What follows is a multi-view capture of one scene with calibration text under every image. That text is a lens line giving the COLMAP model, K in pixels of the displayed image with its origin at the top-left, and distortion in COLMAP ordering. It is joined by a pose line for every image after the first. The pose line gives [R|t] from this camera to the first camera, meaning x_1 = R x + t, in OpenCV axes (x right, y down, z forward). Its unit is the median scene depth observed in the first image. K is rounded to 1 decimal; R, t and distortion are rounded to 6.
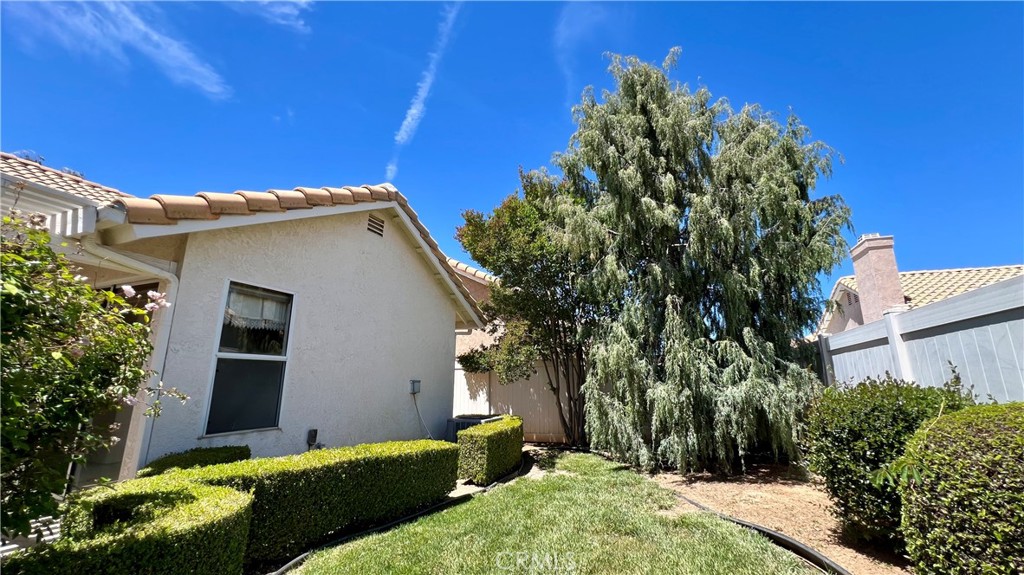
lens RADIAL K [[408.6, 0, 510.9], [0, 408.6, 287.6], [0, 0, 1]] dist [-0.002139, 0.001562]
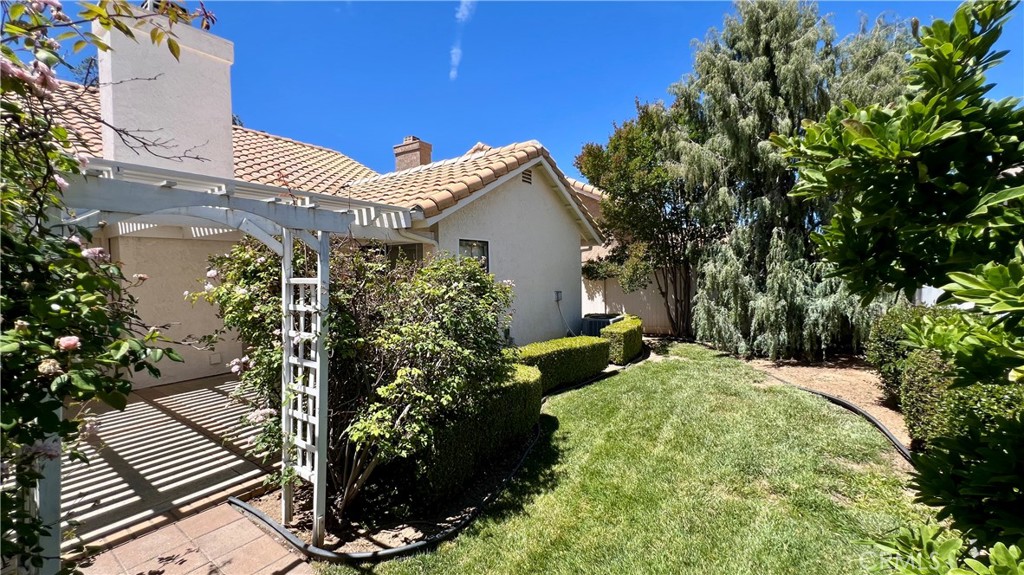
lens RADIAL K [[408.6, 0, 513.7], [0, 408.6, 286.9], [0, 0, 1]] dist [-0.002139, 0.001562]
pose [[0.981485, -0.014580, -0.190986, -0.141227], [0.064551, 0.963949, 0.258140, -0.160344], [0.180337, -0.265689, 0.947042, -0.325859]]
